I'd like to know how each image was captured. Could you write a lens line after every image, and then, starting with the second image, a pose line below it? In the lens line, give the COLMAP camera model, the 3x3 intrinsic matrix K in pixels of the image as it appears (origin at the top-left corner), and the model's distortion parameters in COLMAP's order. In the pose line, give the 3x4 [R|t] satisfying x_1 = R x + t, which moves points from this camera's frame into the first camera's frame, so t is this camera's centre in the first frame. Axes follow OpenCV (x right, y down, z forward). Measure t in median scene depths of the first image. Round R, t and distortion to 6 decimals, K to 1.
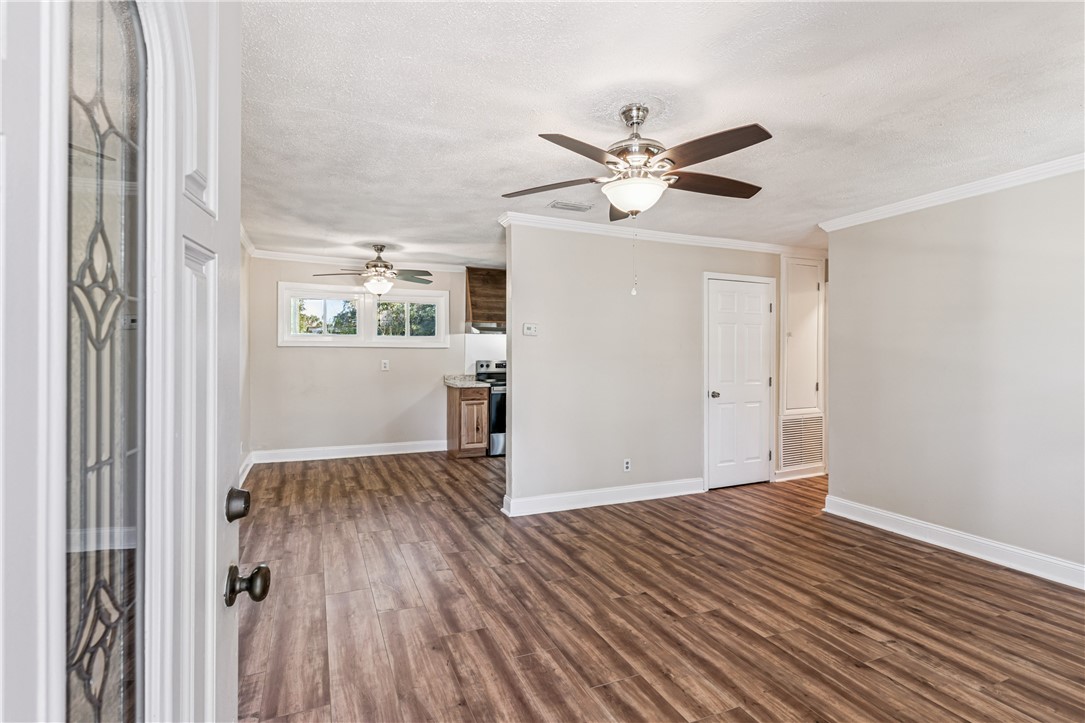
lens RADIAL K [[517.5, 0, 533.5], [0, 517.5, 350.4], [0, 0, 1]] dist [0.003094, 0.000920]
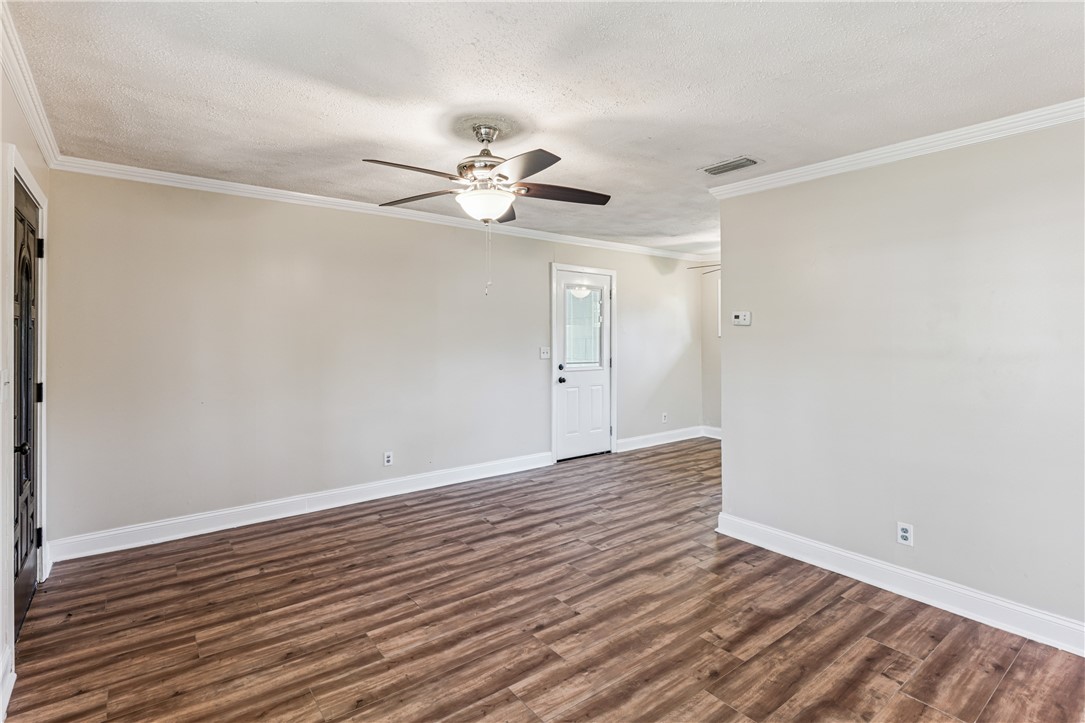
lens RADIAL K [[517.5, 0, 539.2], [0, 517.5, 337.7], [0, 0, 1]] dist [0.003094, 0.000920]
pose [[0.251855, -0.000964, -0.967764, 1.002584], [0.003343, 0.999994, -0.000126, -0.016785], [0.967759, -0.003203, 0.251857, 0.653141]]
